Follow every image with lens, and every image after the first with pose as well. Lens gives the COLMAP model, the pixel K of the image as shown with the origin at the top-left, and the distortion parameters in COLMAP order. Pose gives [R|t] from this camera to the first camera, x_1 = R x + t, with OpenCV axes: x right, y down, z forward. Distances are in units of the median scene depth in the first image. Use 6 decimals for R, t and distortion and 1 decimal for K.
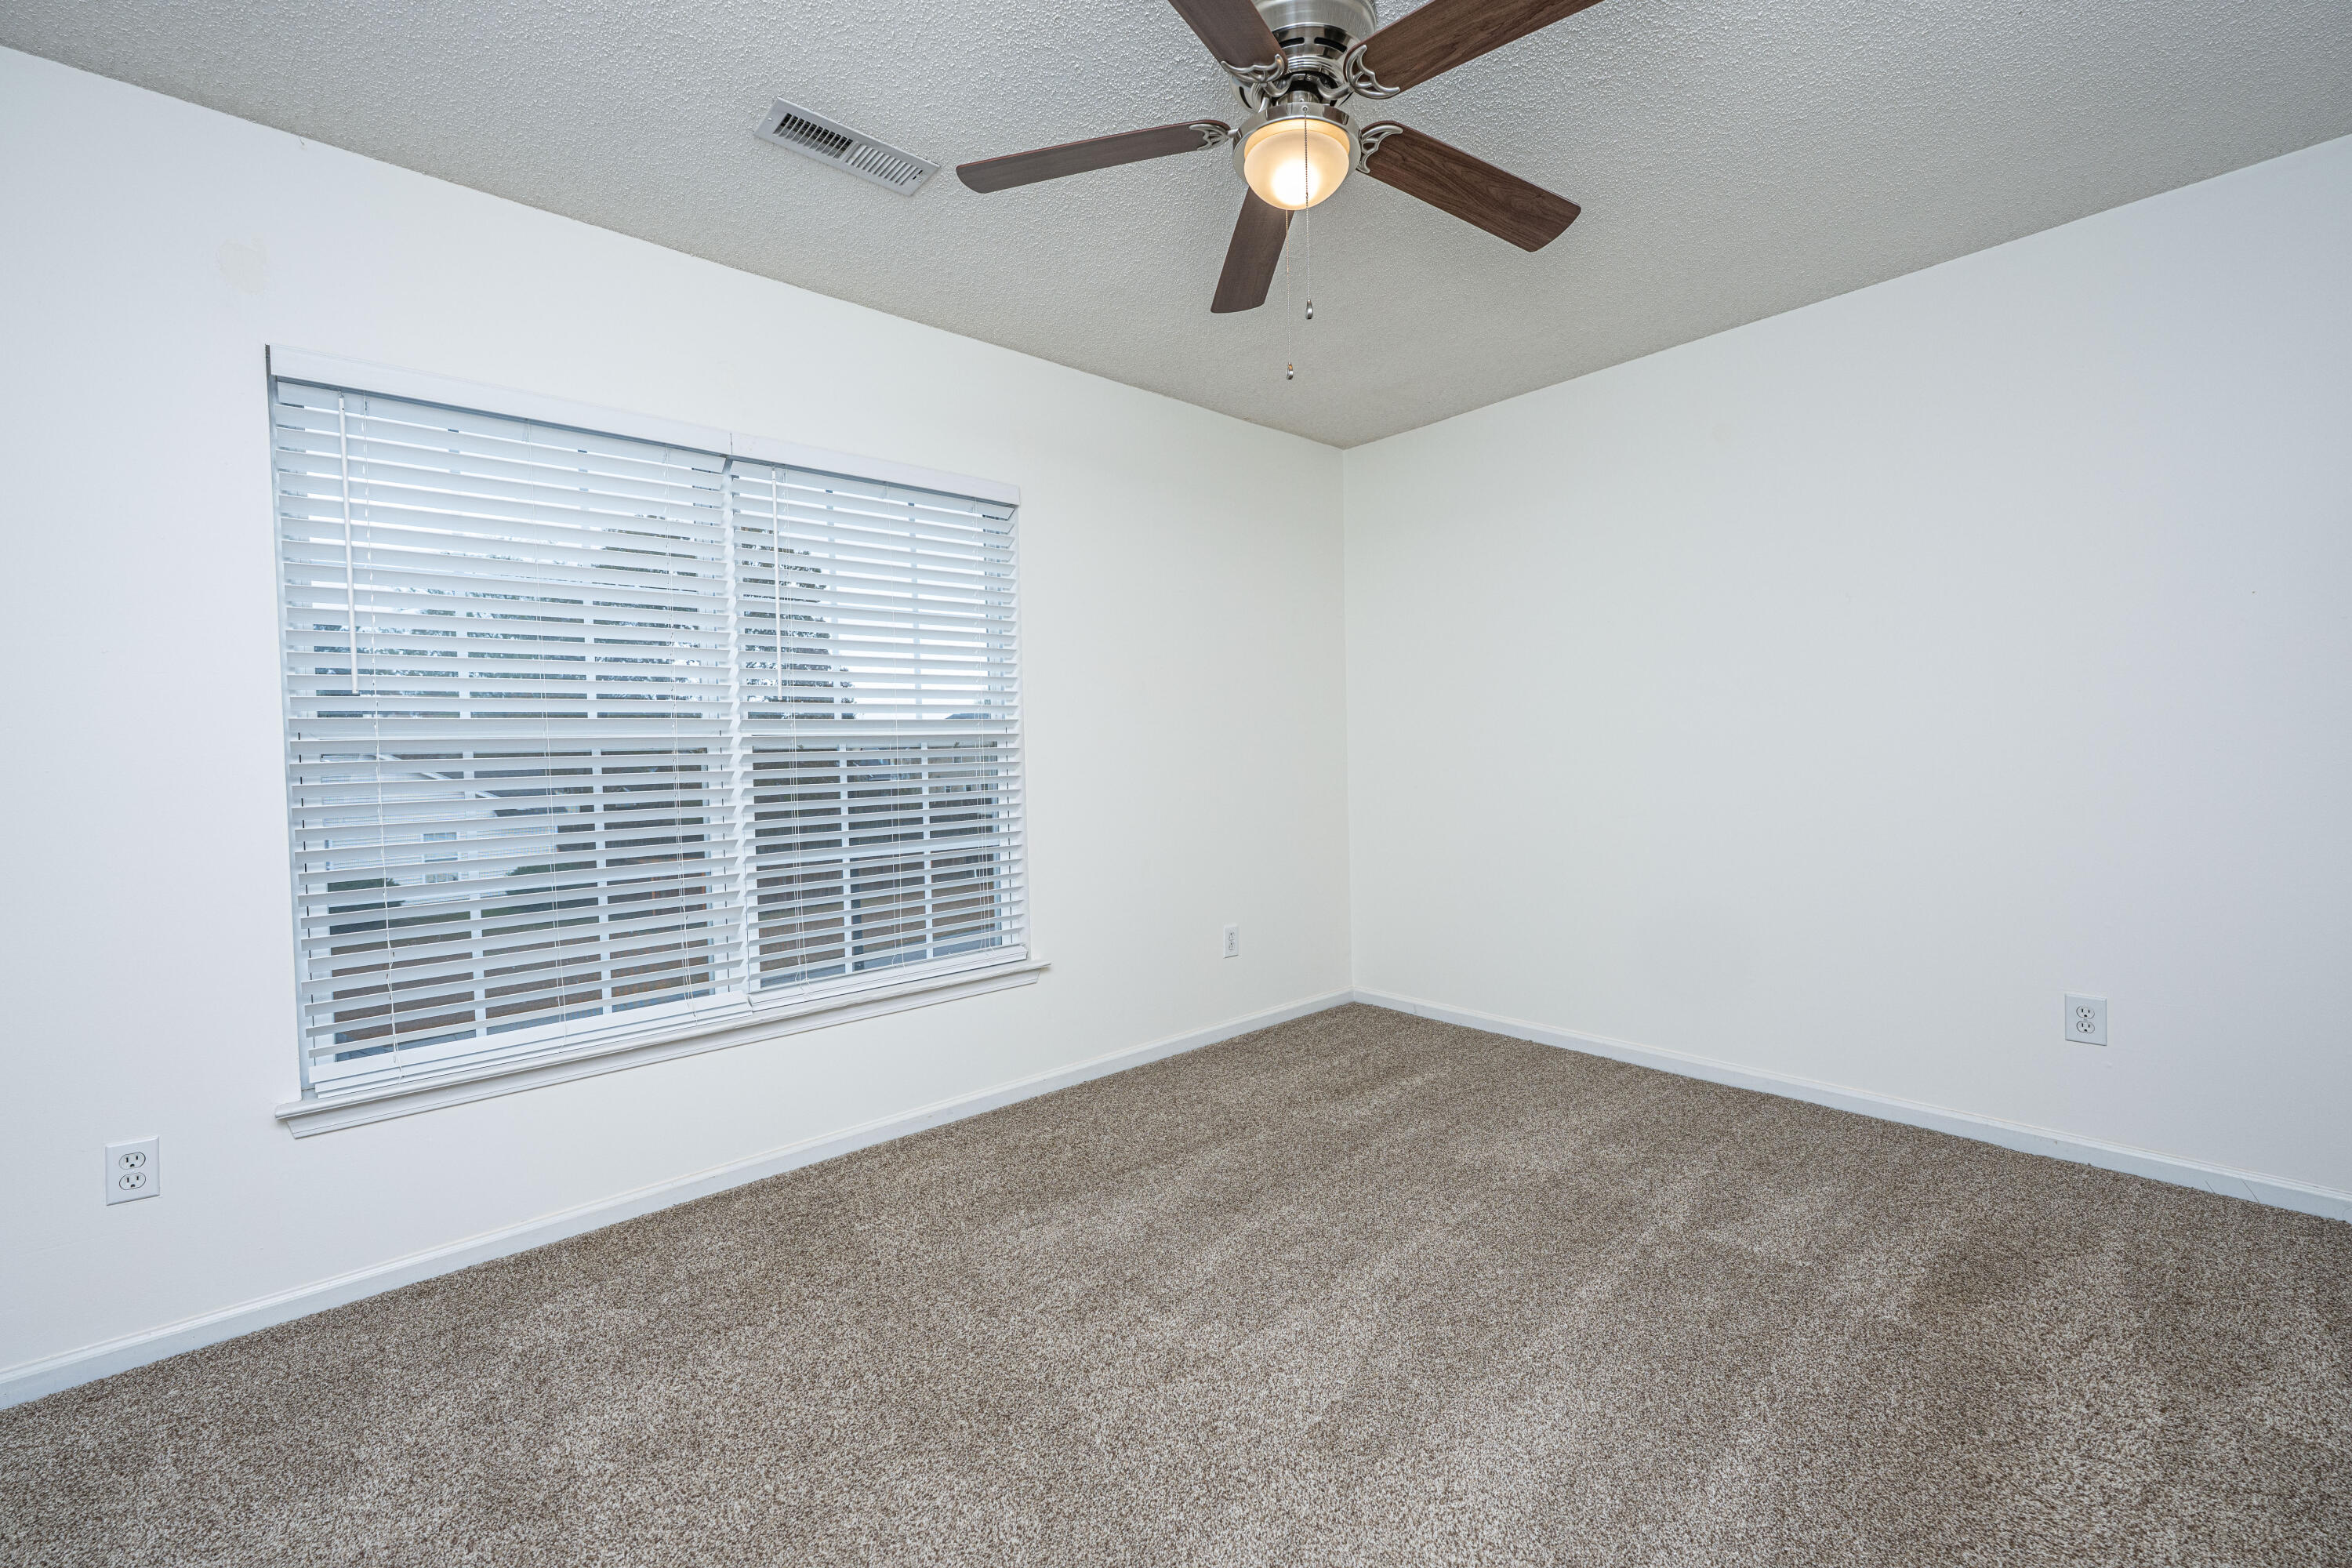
lens RADIAL K [[935.9, 0, 1176.0], [0, 935.9, 784.0], [0, 0, 1]] dist [-0.000860, 0.000163]
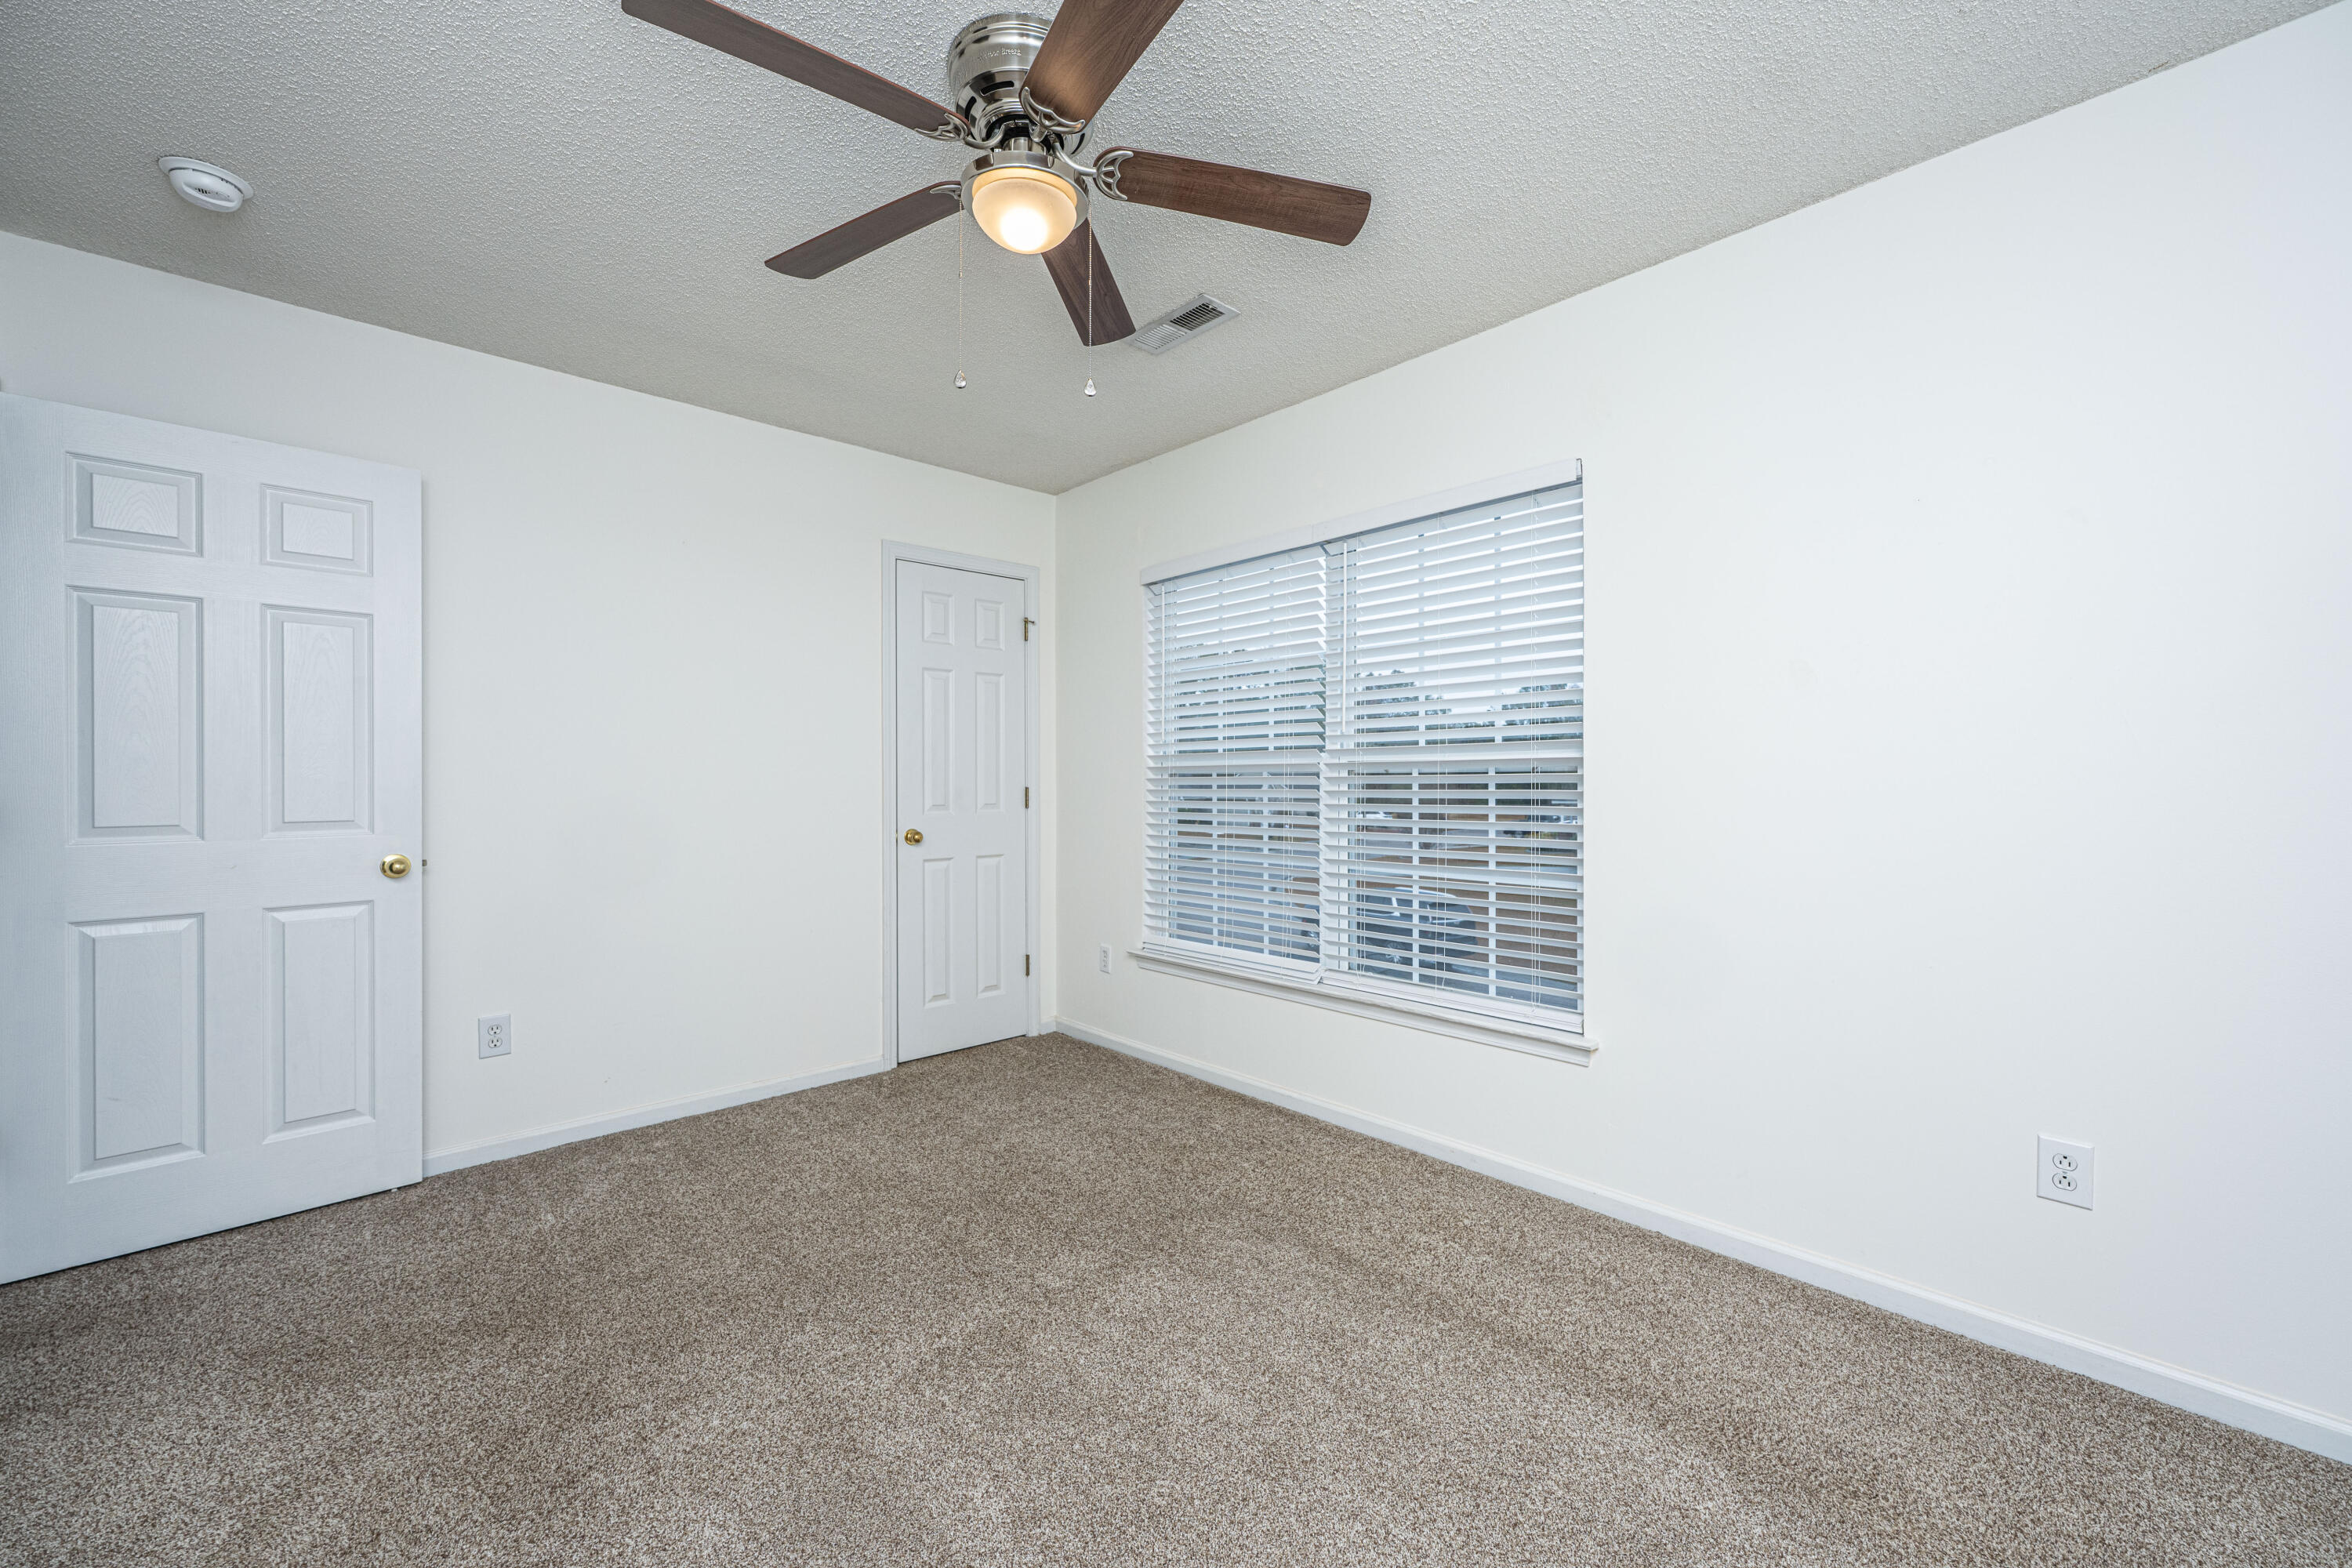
lens RADIAL K [[935.9, 0, 1176.0], [0, 935.9, 784.0], [0, 0, 1]] dist [-0.000860, 0.000163]
pose [[0.031938, 0.027844, -0.999102, 0.676716], [-0.032177, 0.999122, 0.026816, -0.042823], [0.998972, 0.031292, 0.032806, 0.655778]]
